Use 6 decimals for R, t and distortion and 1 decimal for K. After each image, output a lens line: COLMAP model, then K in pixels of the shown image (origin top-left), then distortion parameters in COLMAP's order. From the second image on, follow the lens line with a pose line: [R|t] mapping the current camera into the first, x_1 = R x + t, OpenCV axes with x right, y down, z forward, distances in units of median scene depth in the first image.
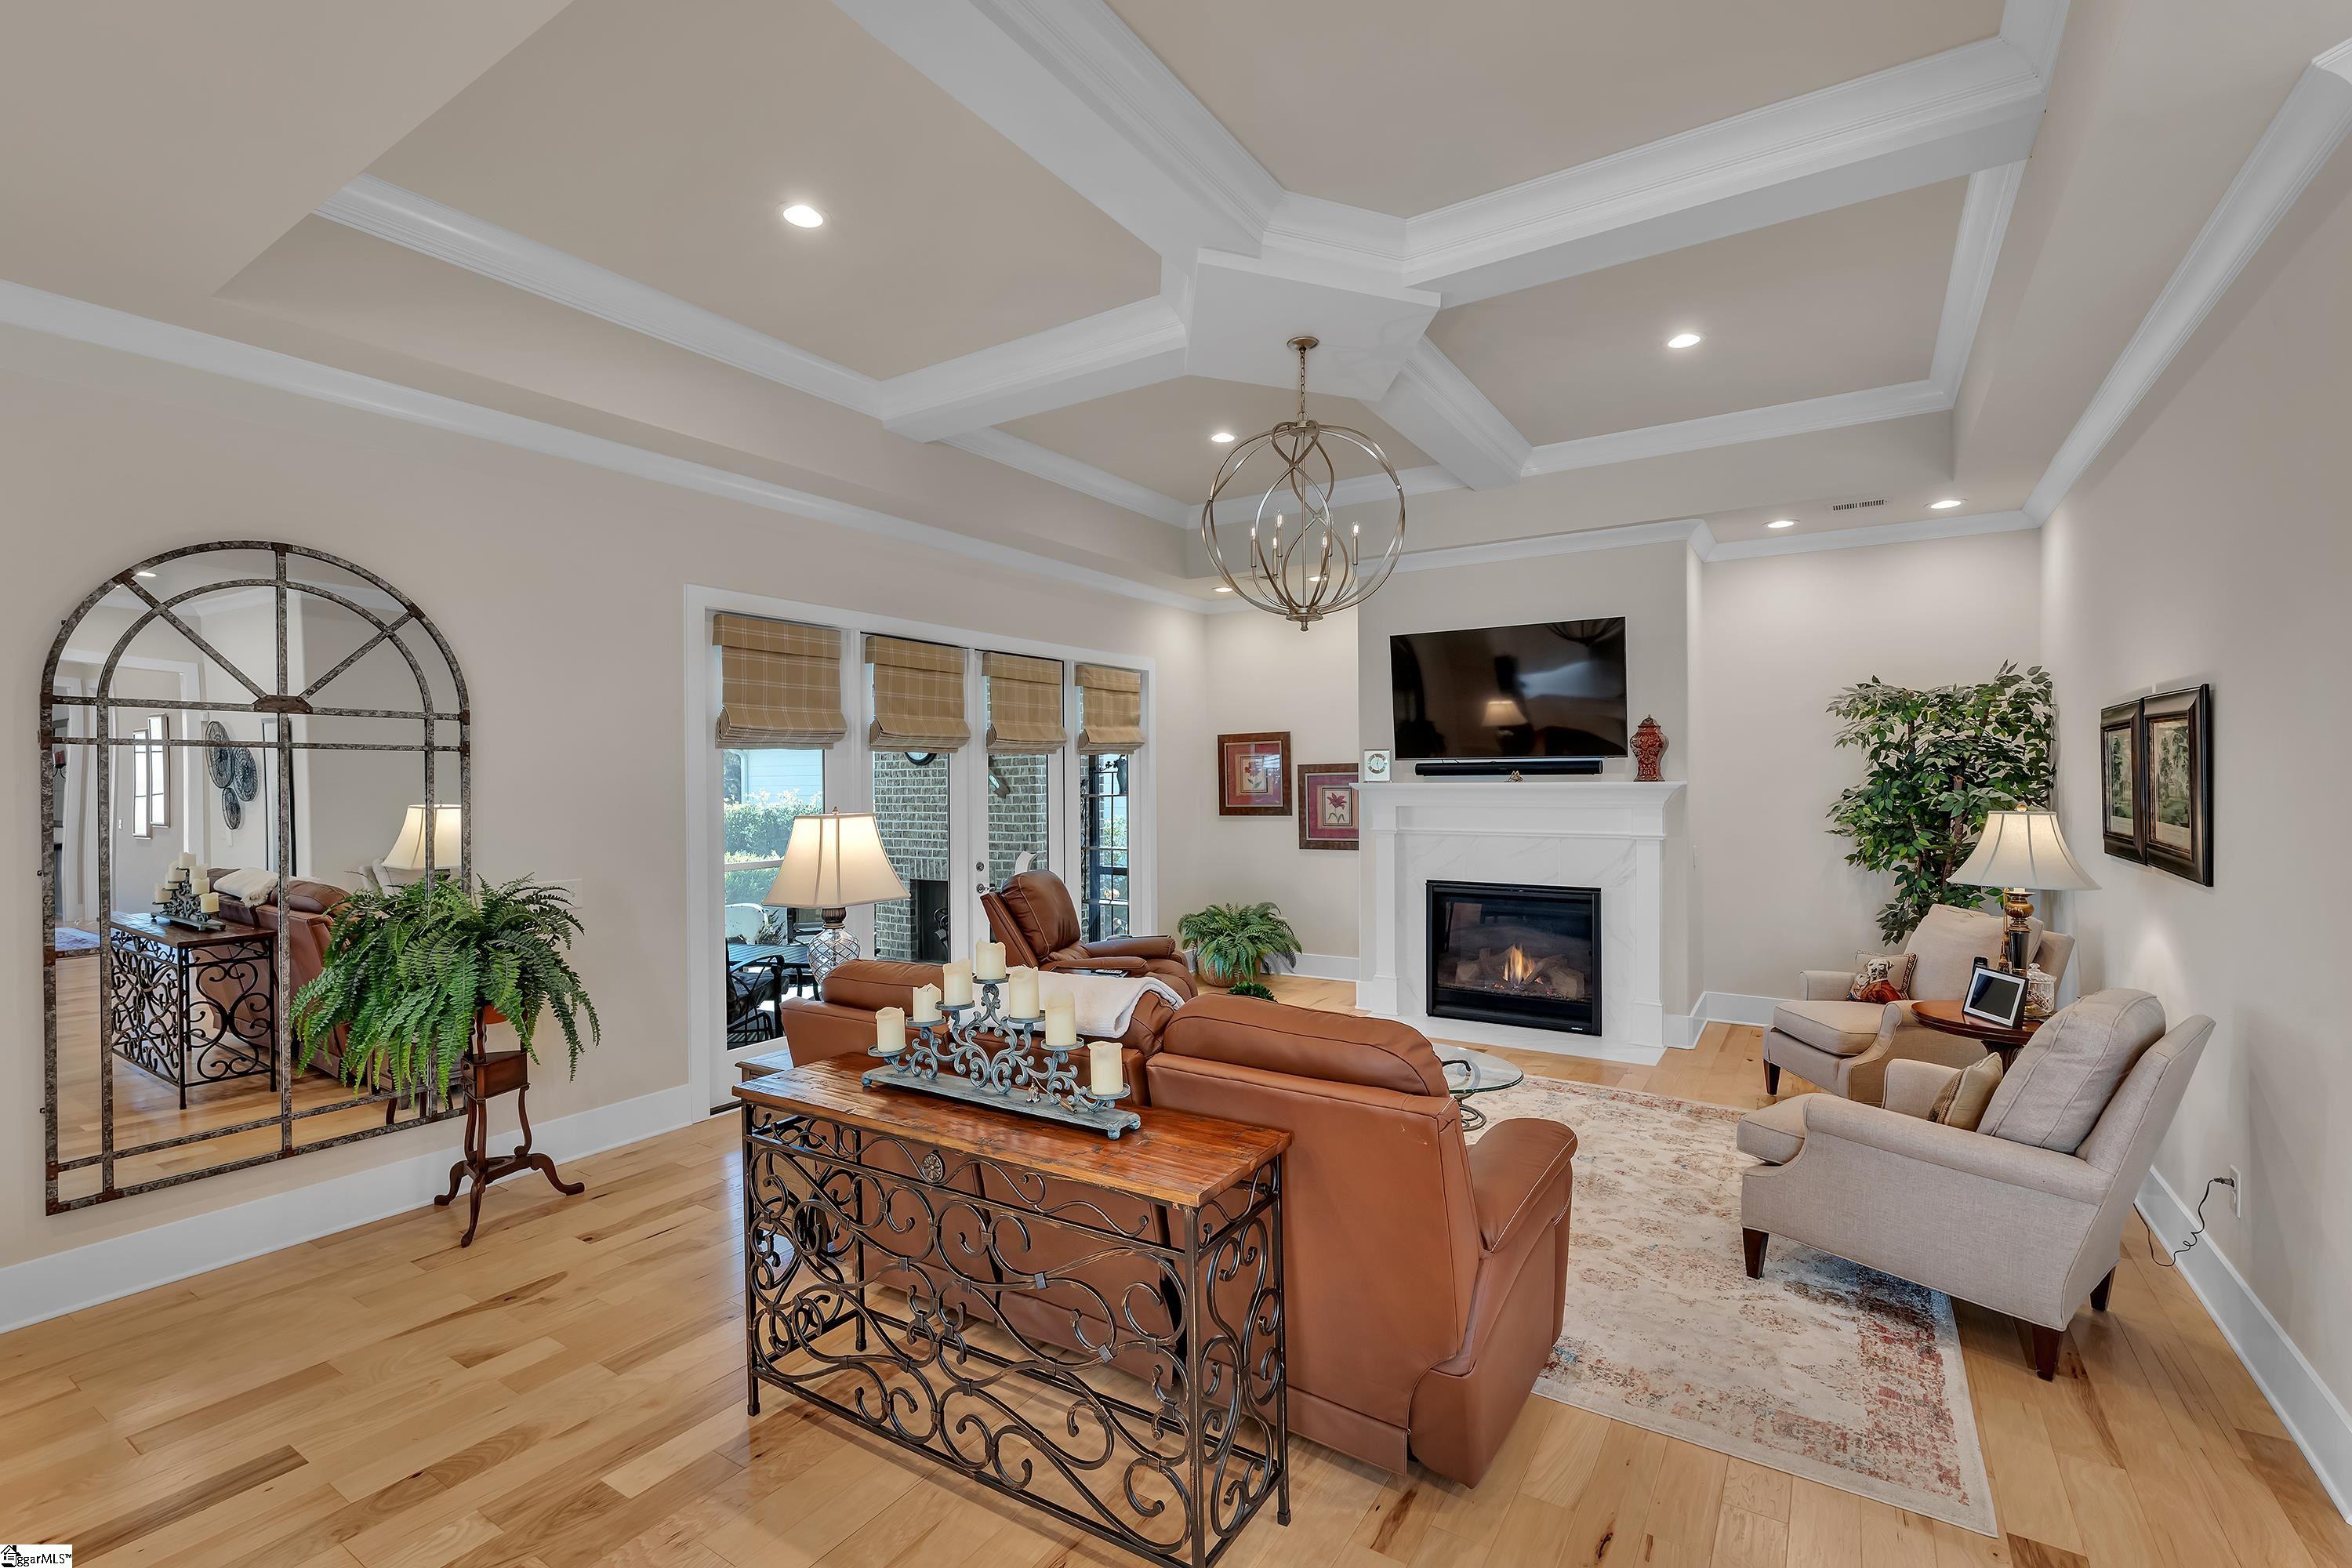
lens RADIAL K [[1033.3, 0, 1176.0], [0, 1033.3, 784.0], [0, 0, 1]] dist [-0.001245, -0.000222]
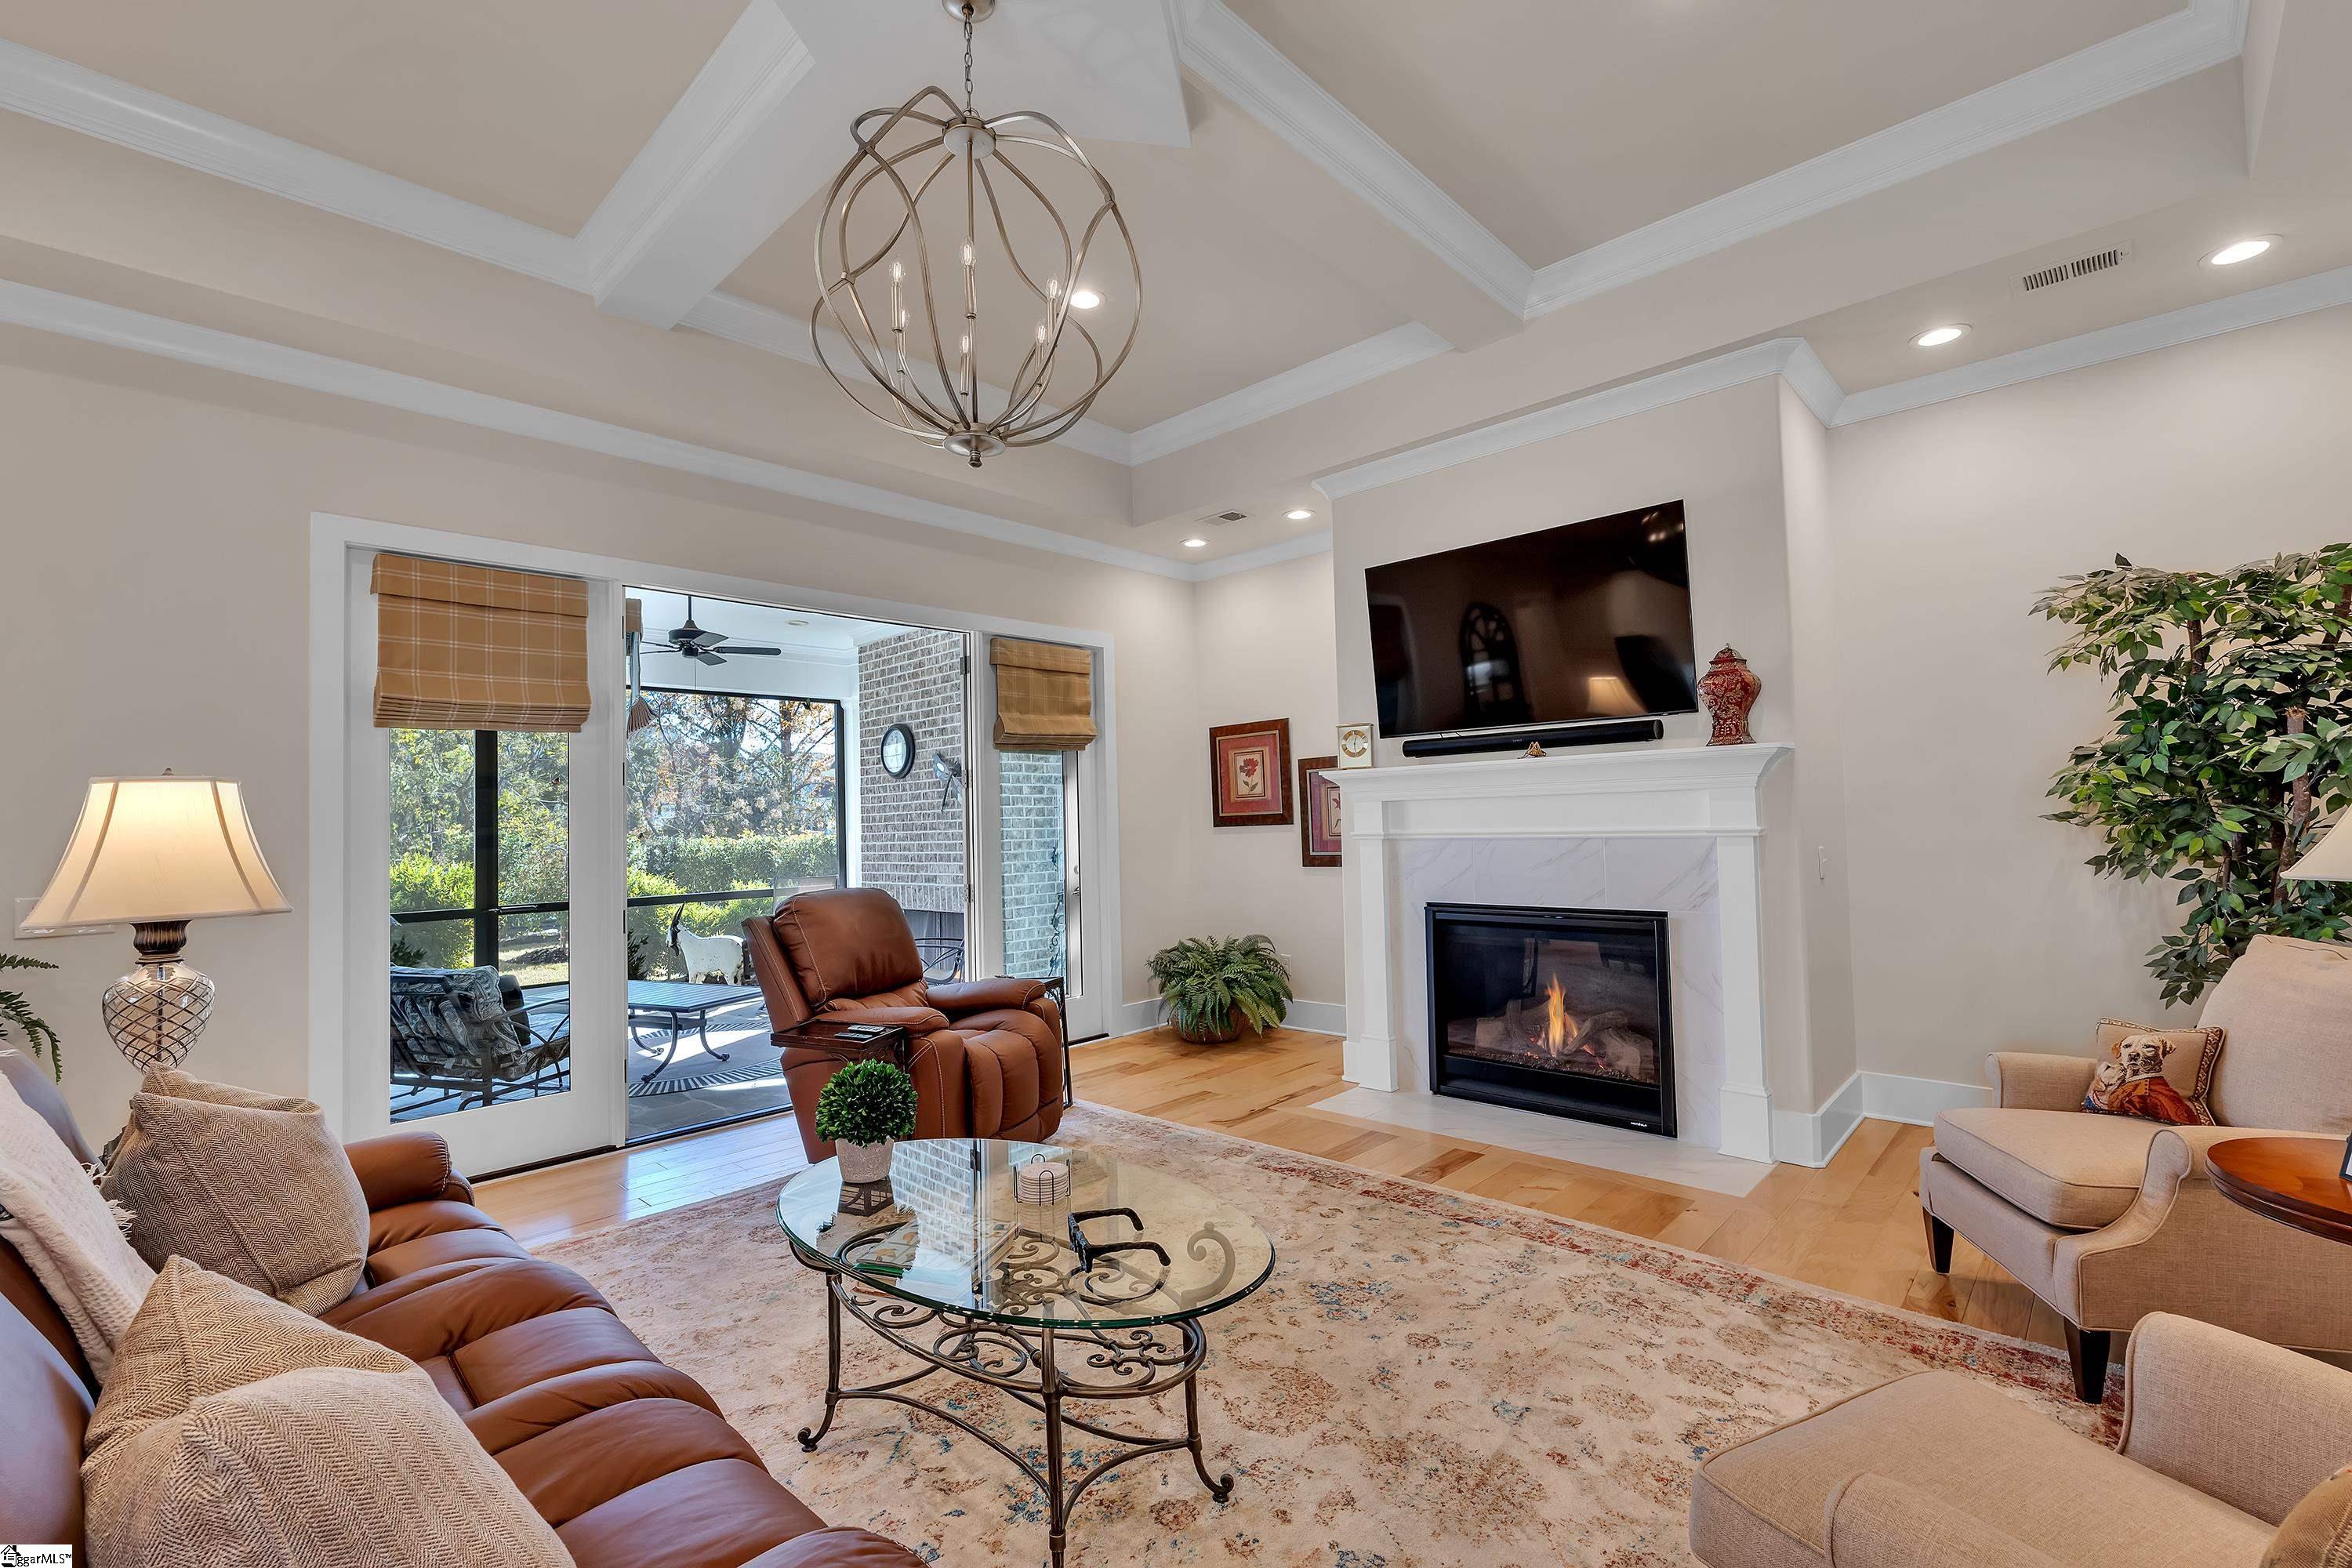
lens RADIAL K [[1014.1, 0, 1166.8], [0, 1014.1, 785.8], [0, 0, 1]] dist [-0.007970, 0.000661]
pose [[0.981382, -0.024837, -0.190452, 0.245109], [0.017791, 0.999096, -0.038618, 0.043376], [0.191239, 0.034511, 0.980937, 0.330280]]
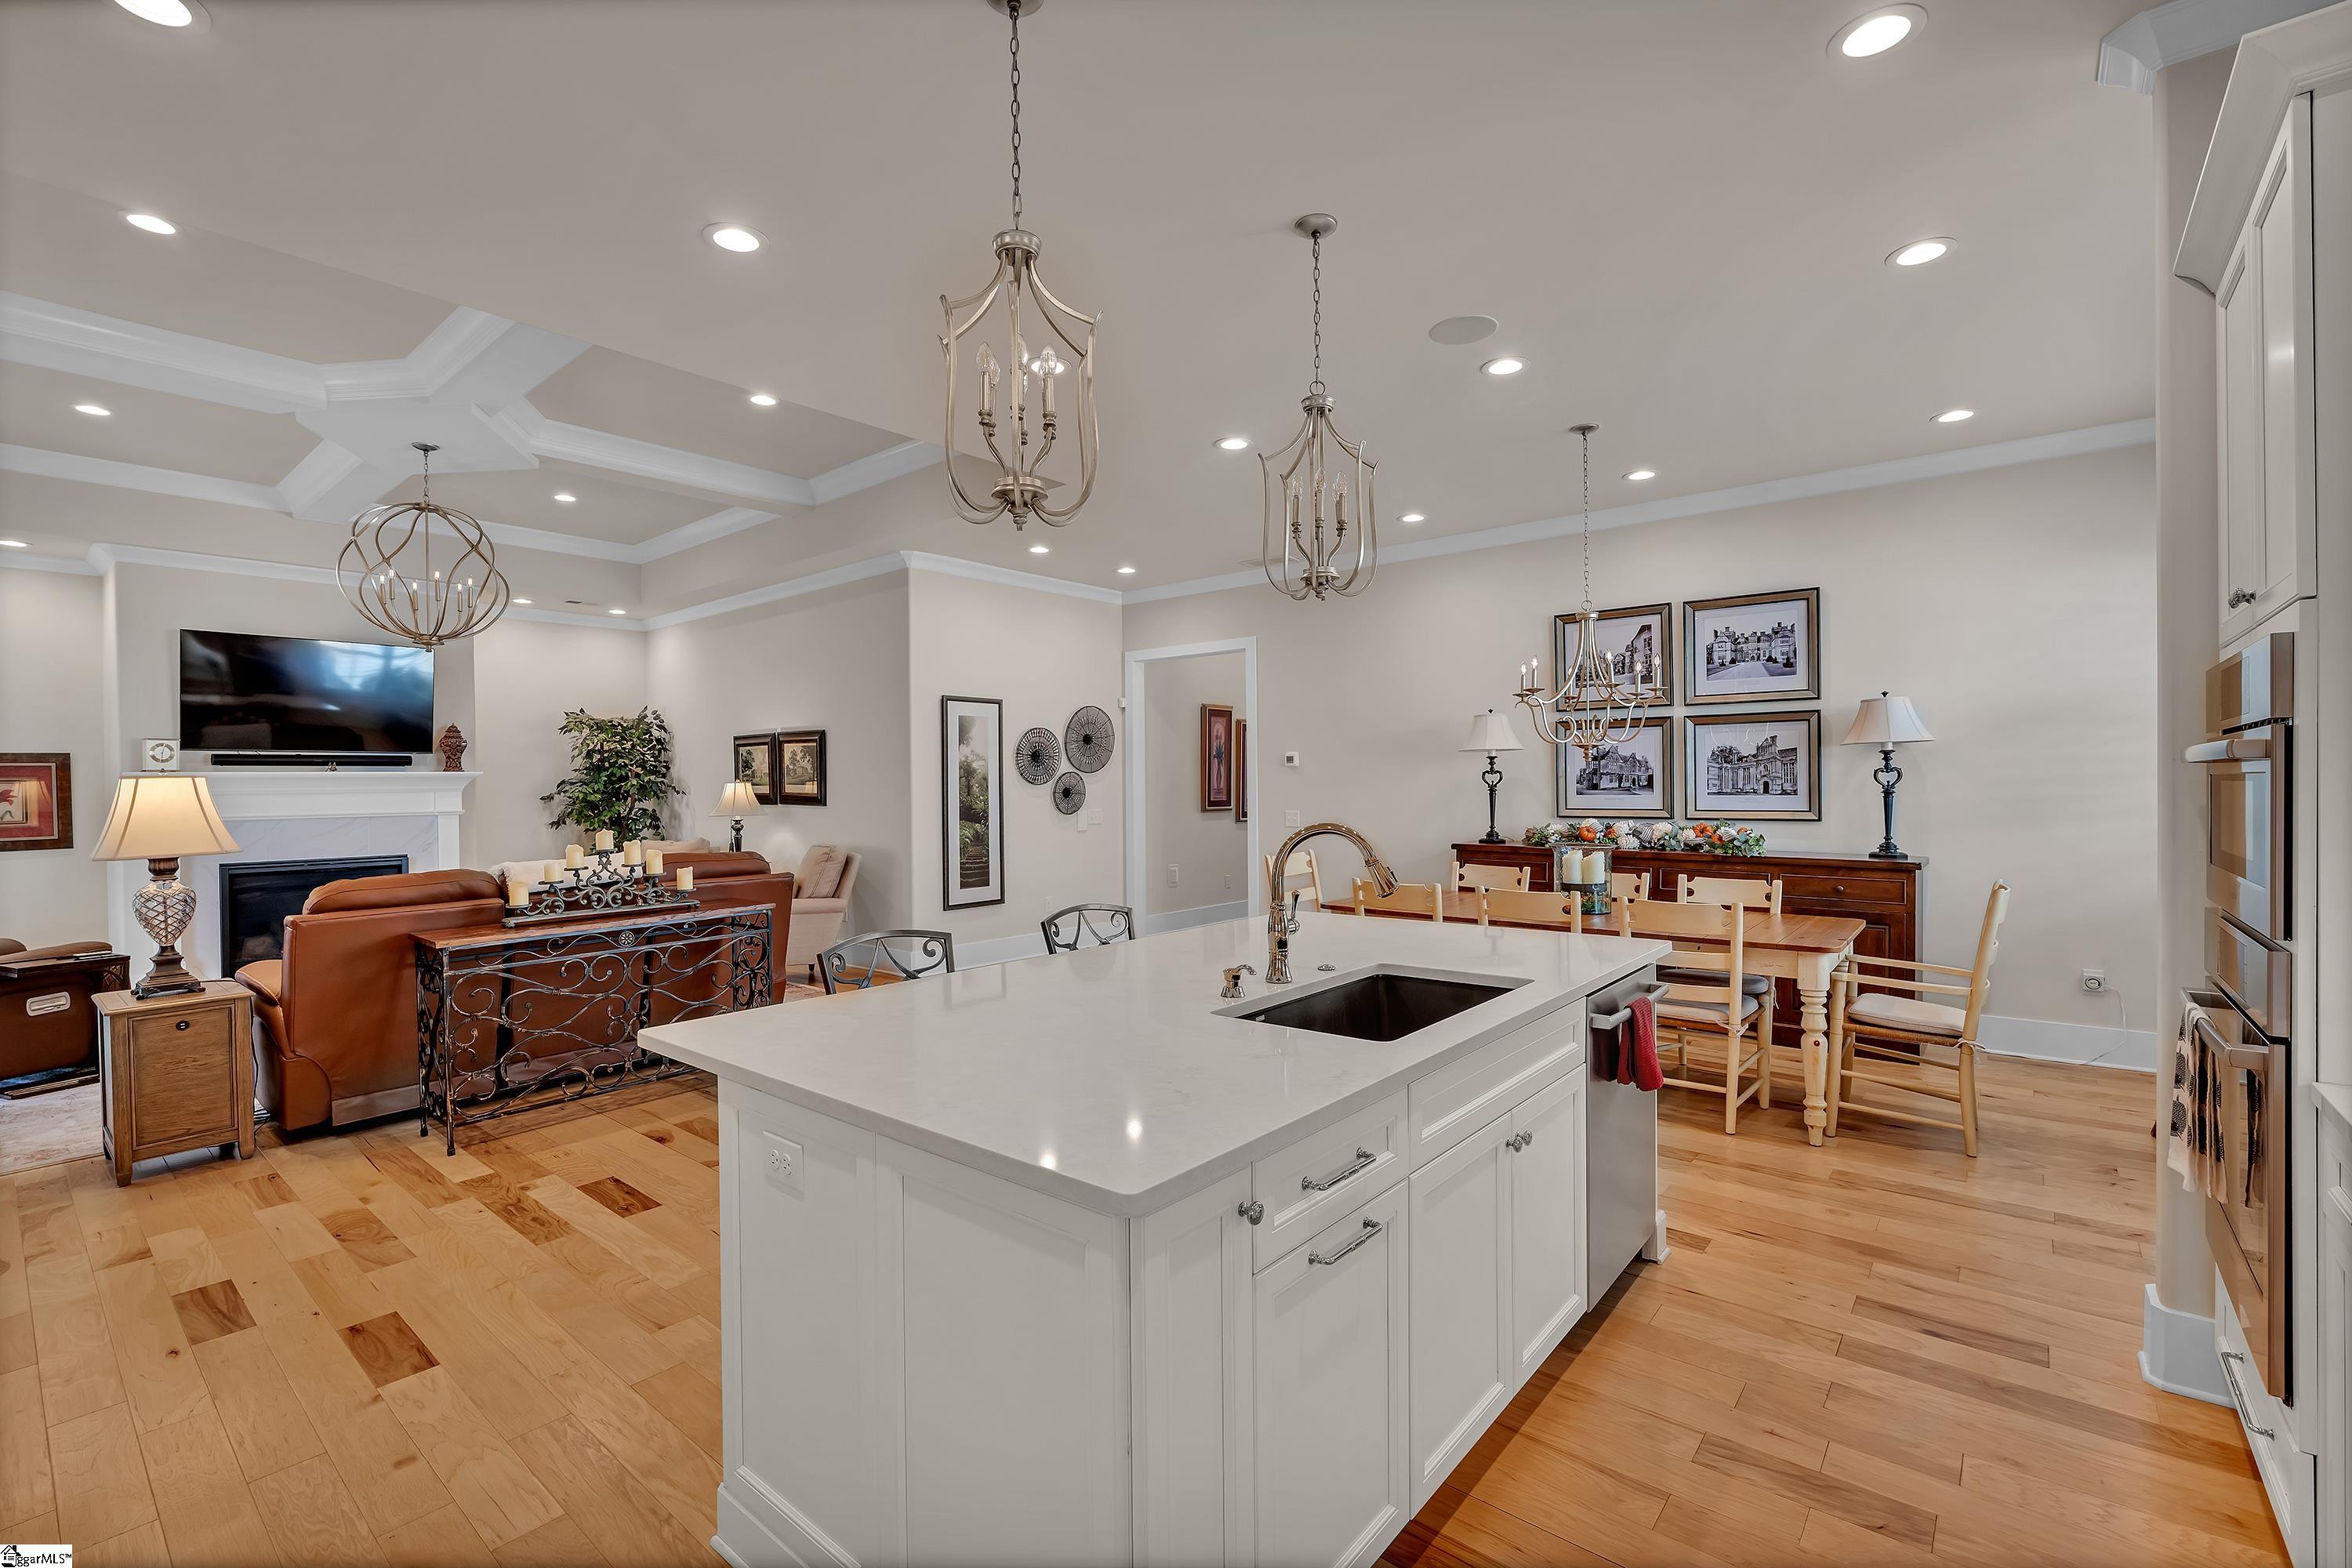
lens RADIAL K [[1027.2, 0, 1176.0], [0, 1027.2, 784.0], [0, 0, 1]] dist [-0.002678, 0.000745]
pose [[0.121281, 0.004864, 0.992606, -0.820881], [0.016596, 0.999838, -0.006927, 0.041316], [-0.992480, 0.017313, 0.121180, -0.117195]]
